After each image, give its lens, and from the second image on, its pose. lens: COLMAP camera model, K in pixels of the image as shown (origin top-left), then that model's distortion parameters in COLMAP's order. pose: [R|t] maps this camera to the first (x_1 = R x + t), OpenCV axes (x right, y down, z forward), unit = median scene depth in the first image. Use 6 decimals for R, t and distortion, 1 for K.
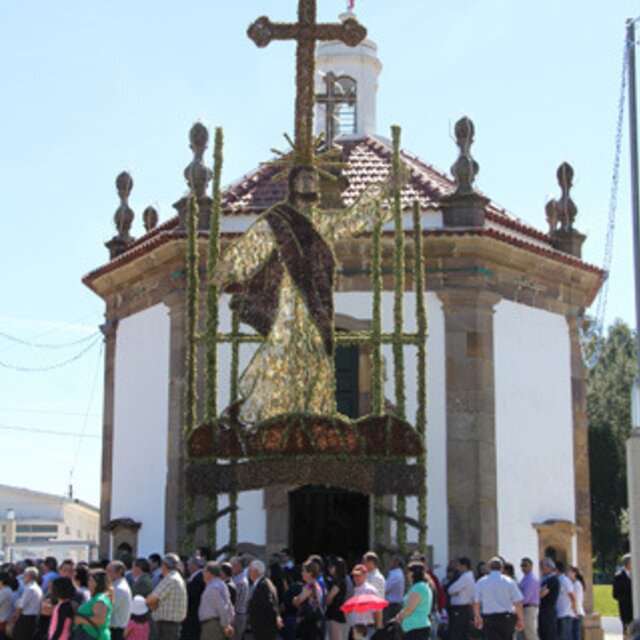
lens RADIAL K [[1398.5, 0, 328.1], [0, 1398.5, 330.8], [0, 0, 1]] dist [0.107897, -0.117509]
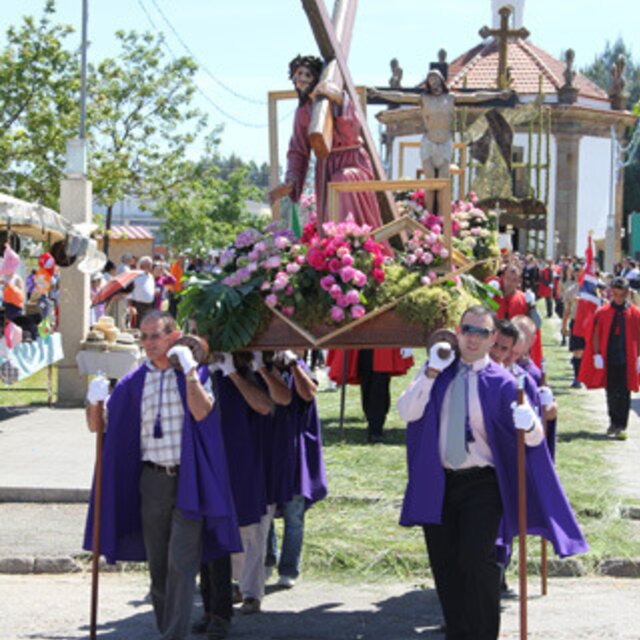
lens RADIAL K [[1764.0, 0, 320.0], [0, 1764.0, 320.0], [0, 0, 1]] dist [0.213304, 0.545611]
pose [[0.999403, 0.019298, -0.028649, -0.203311], [-0.013115, 0.979274, 0.202116, -0.302906], [0.031956, -0.201620, 0.978942, -1.799748]]
